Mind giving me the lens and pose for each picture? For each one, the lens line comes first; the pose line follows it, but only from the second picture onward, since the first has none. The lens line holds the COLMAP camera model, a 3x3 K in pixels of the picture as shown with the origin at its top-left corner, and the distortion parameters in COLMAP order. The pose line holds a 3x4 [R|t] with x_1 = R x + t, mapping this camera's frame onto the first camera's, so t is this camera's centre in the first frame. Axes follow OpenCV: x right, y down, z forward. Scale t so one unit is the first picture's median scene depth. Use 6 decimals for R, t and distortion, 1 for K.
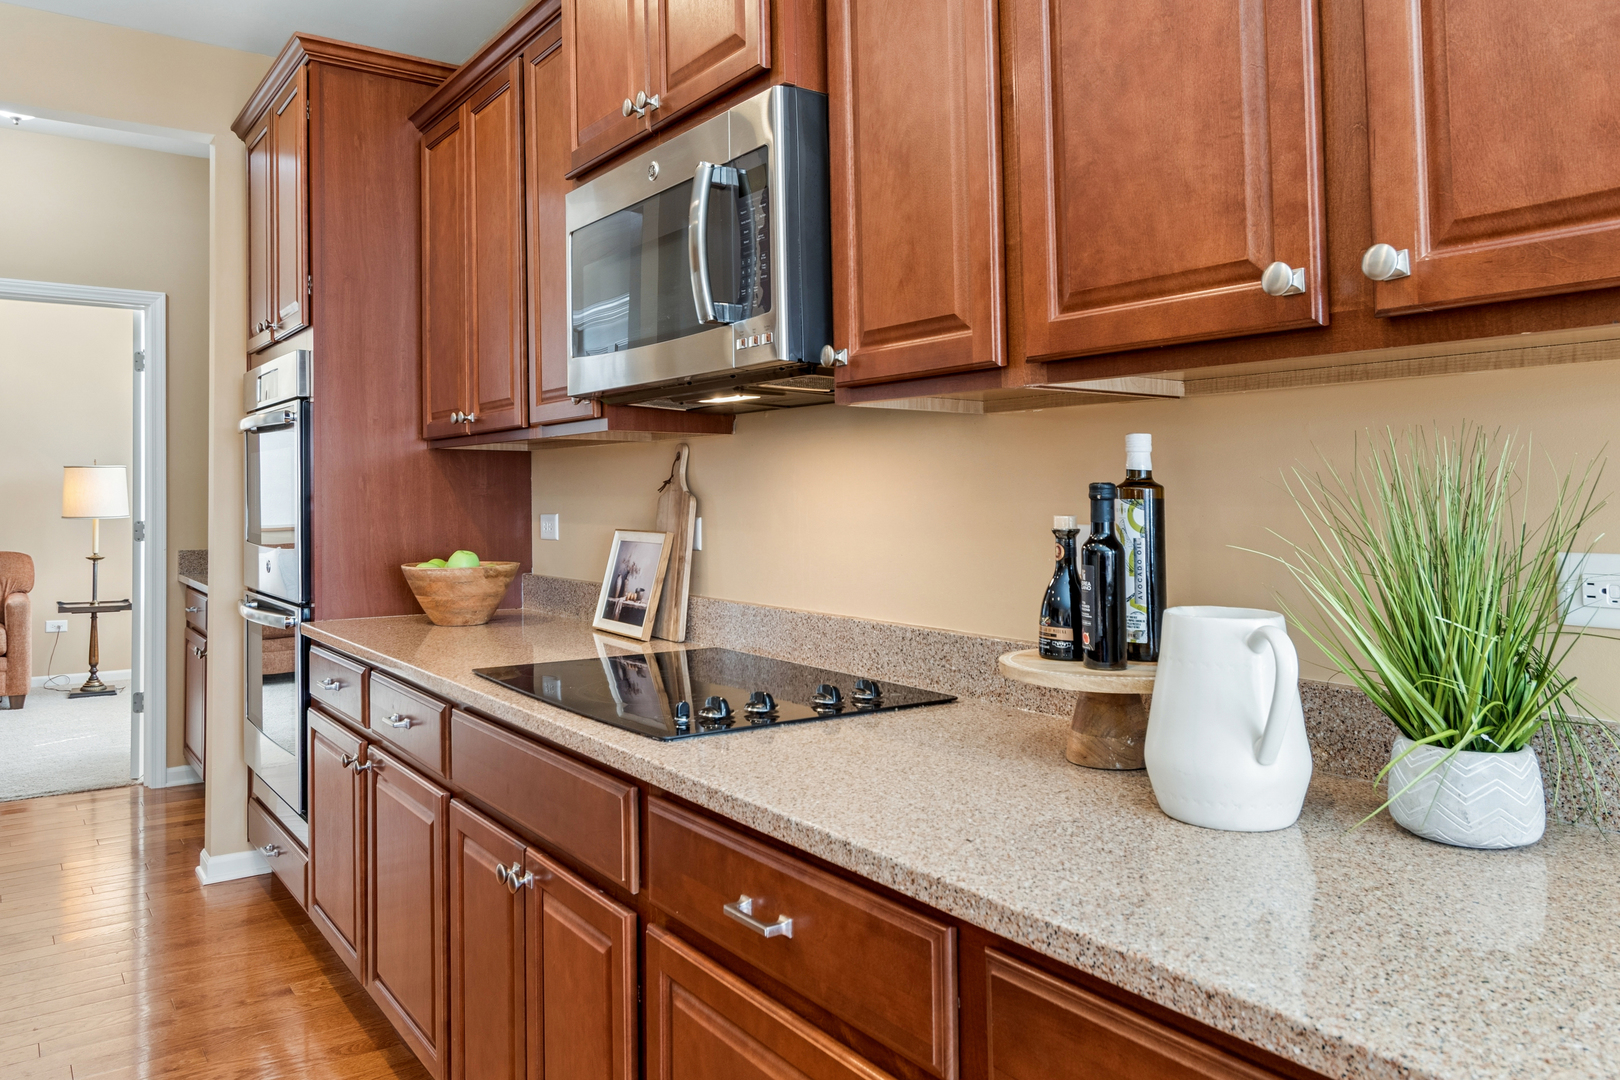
lens RADIAL K [[1157.5, 0, 810.2], [0, 1157.5, 438.0], [0, 0, 1]] dist [0.004491, 0.002982]
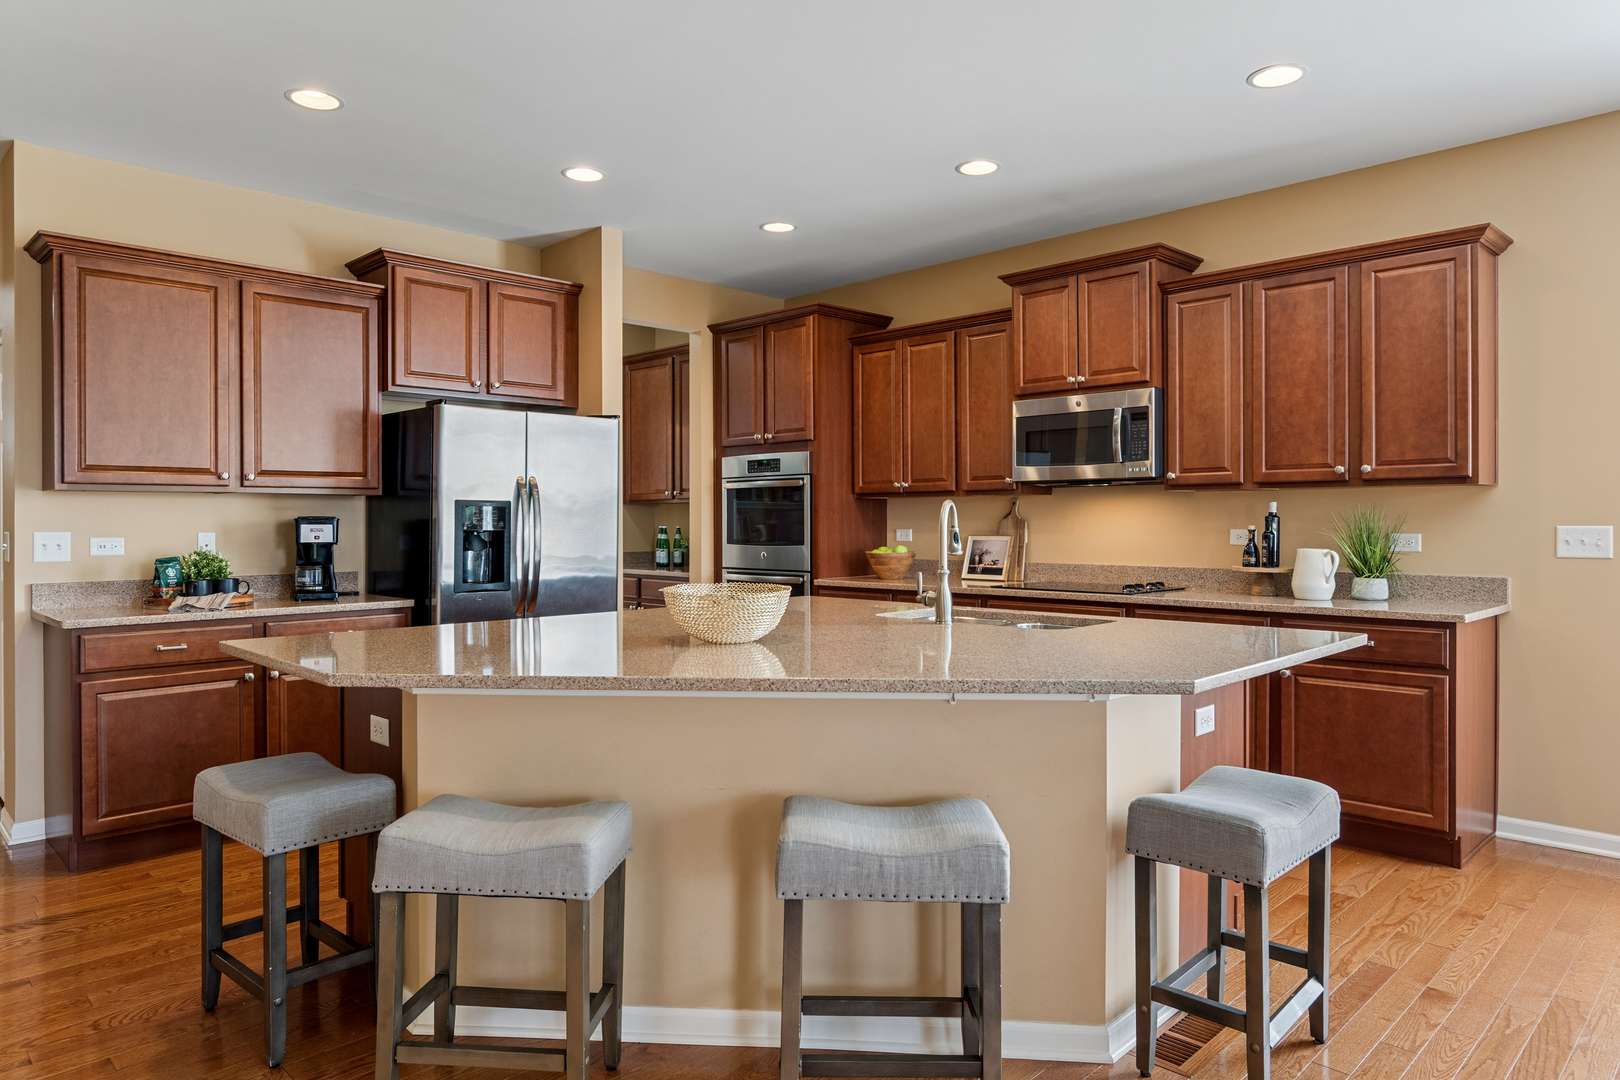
lens RADIAL K [[1014.6, 0, 805.1], [0, 1014.6, 521.2], [0, 0, 1]] dist [-0.001786, -0.000562]
pose [[0.985657, 0.006339, 0.168643, -1.640744], [-0.013958, 0.998933, 0.044034, -0.062076], [-0.168183, -0.045756, 0.984693, -1.792953]]
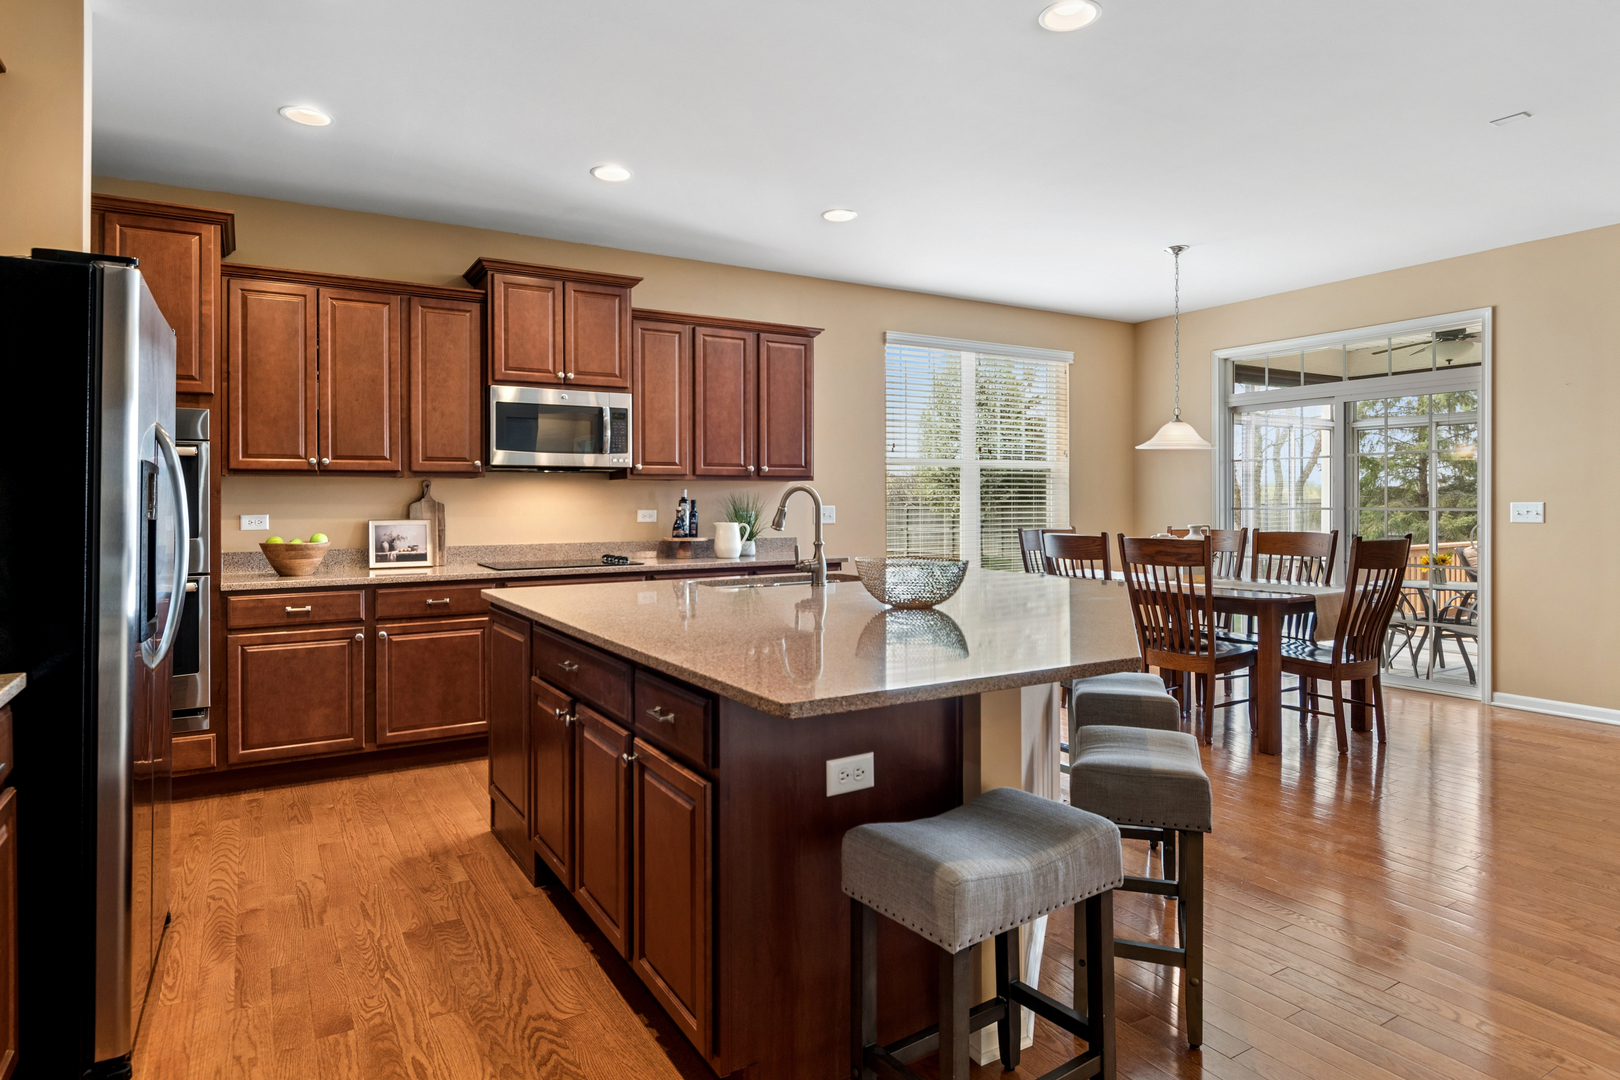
lens RADIAL K [[909.3, 0, 803.5], [0, 909.3, 507.2], [0, 0, 1]] dist [0.001197, -0.012804]
pose [[0.077058, 0.005360, 0.997012, -3.433561], [-0.041656, 0.999130, -0.002152, 0.055767], [-0.996156, -0.041365, 0.077214, 0.231660]]
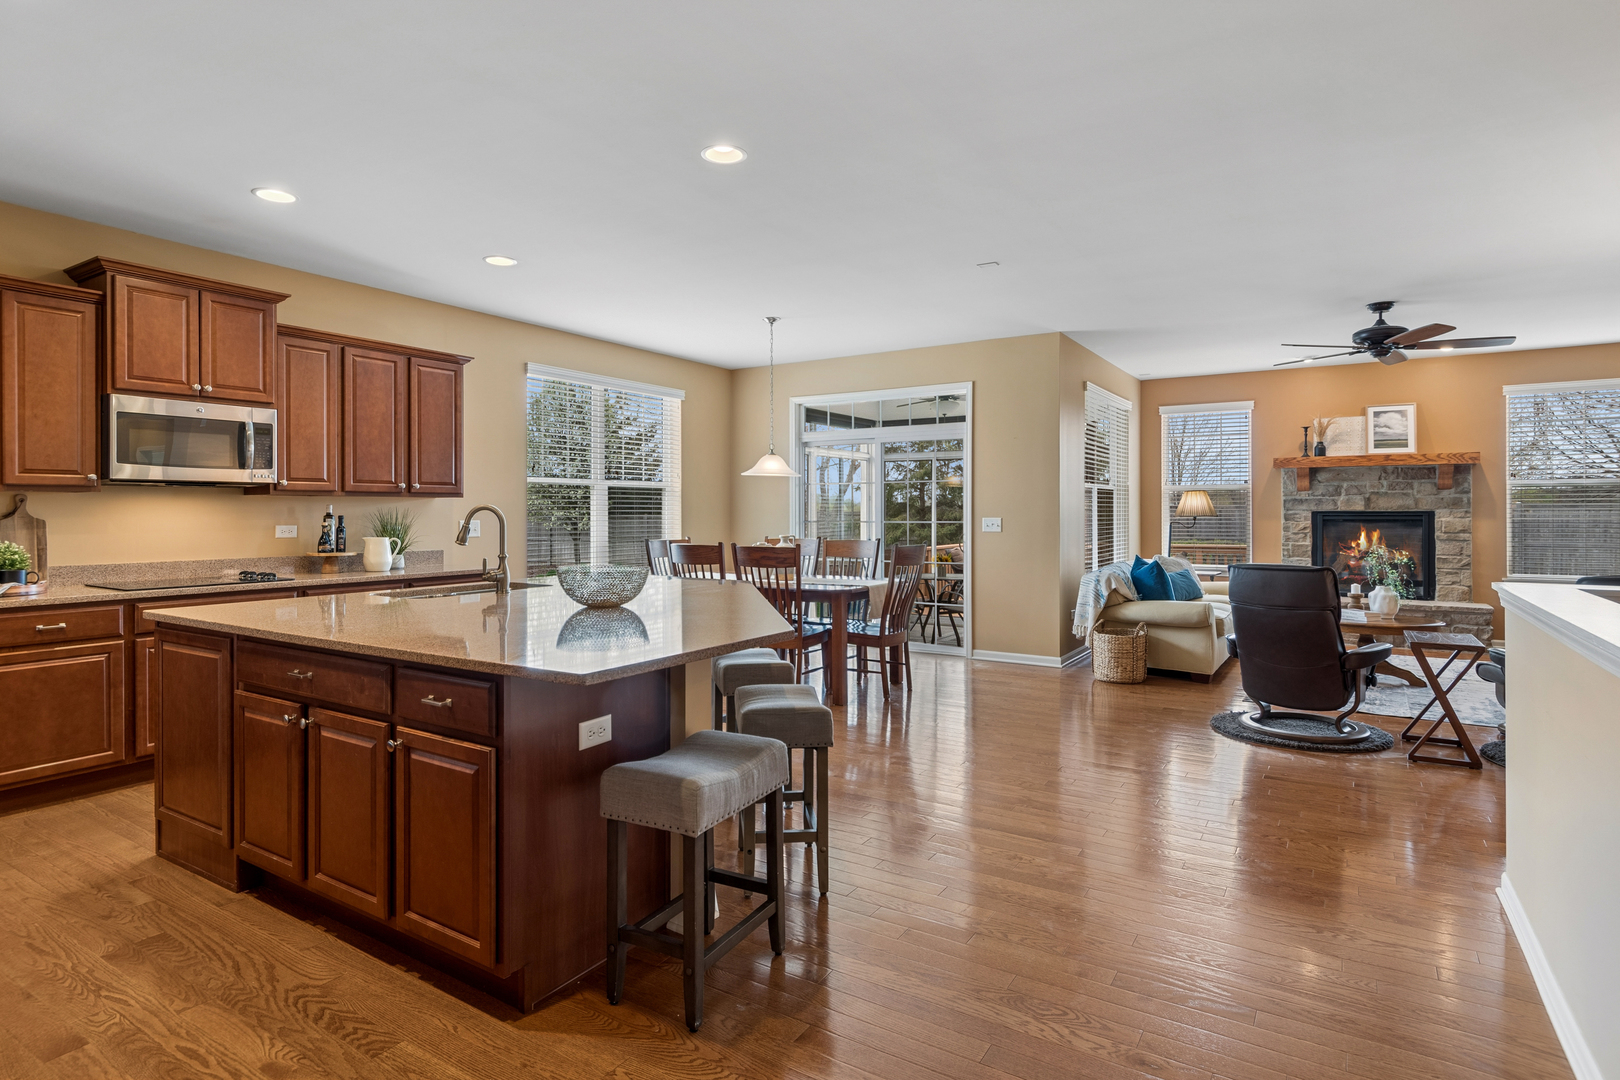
lens RADIAL K [[839.3, 0, 806.8], [0, 839.3, 516.8], [0, 0, 1]] dist [-0.011913, -0.000531]
pose [[-0.379408, 0.006385, 0.925207, -3.734658], [-0.036247, 0.999106, -0.021759, 0.047854], [-0.924519, -0.041792, -0.378838, 0.492022]]
